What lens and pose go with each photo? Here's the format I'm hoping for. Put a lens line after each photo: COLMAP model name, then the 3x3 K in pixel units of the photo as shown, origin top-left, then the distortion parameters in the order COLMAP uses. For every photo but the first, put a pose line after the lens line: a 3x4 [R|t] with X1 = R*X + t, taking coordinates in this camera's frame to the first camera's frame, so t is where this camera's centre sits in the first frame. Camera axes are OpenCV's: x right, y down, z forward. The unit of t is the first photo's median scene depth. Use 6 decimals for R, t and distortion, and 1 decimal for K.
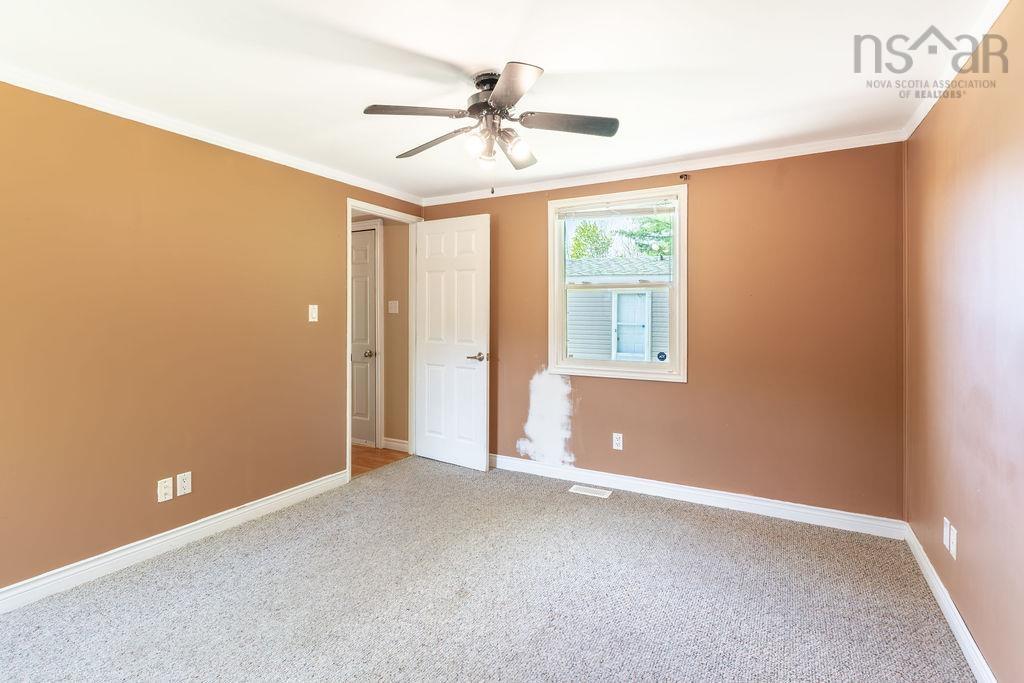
lens RADIAL K [[489.0, 0, 519.1], [0, 489.0, 320.3], [0, 0, 1]] dist [0.002119, 0.000268]
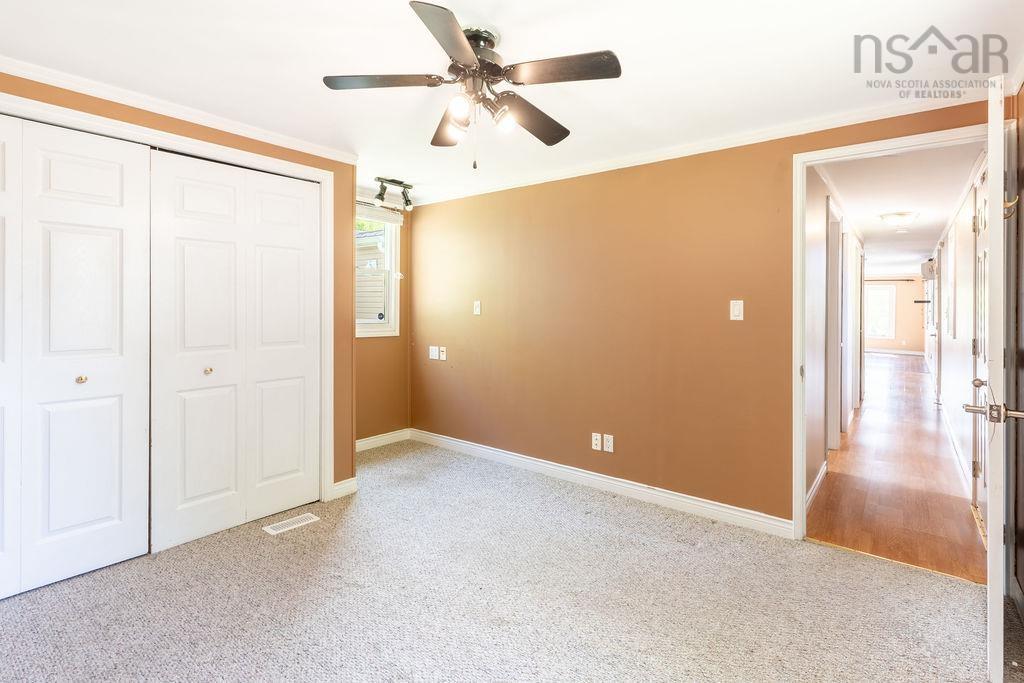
lens RADIAL K [[492.8, 0, 501.4], [0, 492.8, 319.4], [0, 0, 1]] dist [0.004380, 0.000767]
pose [[-0.179412, 0.019761, -0.983576, 0.455039], [-0.014604, 0.999635, 0.022748, -0.010430], [0.983666, 0.018445, -0.179058, 0.691038]]
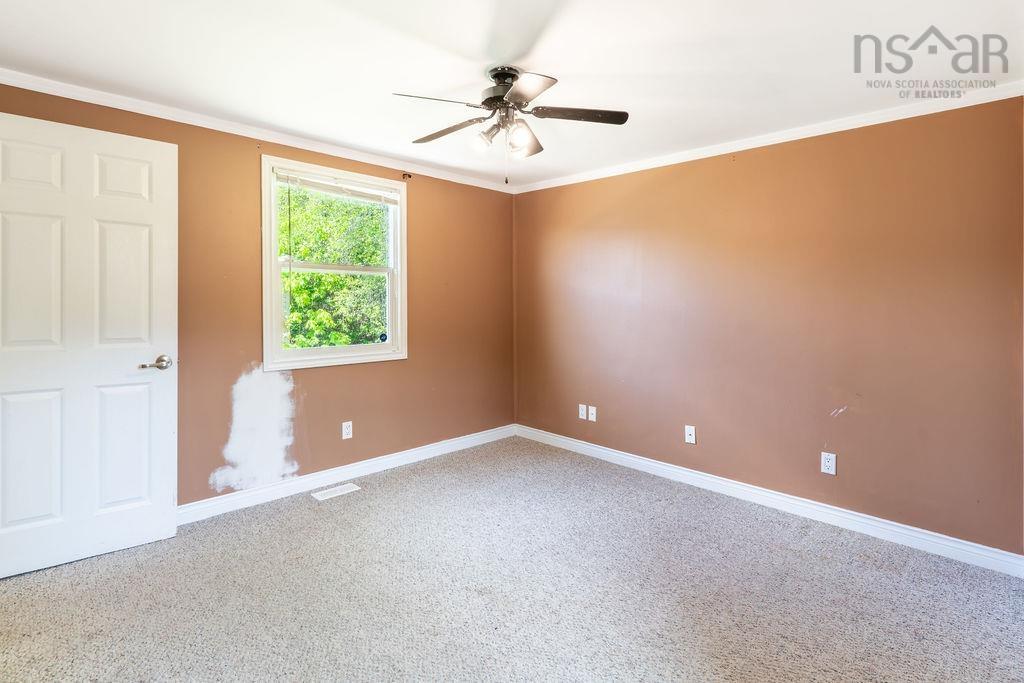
lens RADIAL K [[500.8, 0, 508.1], [0, 500.8, 293.9], [0, 0, 1]] dist [0.000967, 0.000190]
pose [[0.277848, 0.007354, 0.960597, -0.628851], [0.000242, 0.999970, -0.007725, -0.011343], [-0.960625, 0.002379, 0.277838, 0.405536]]
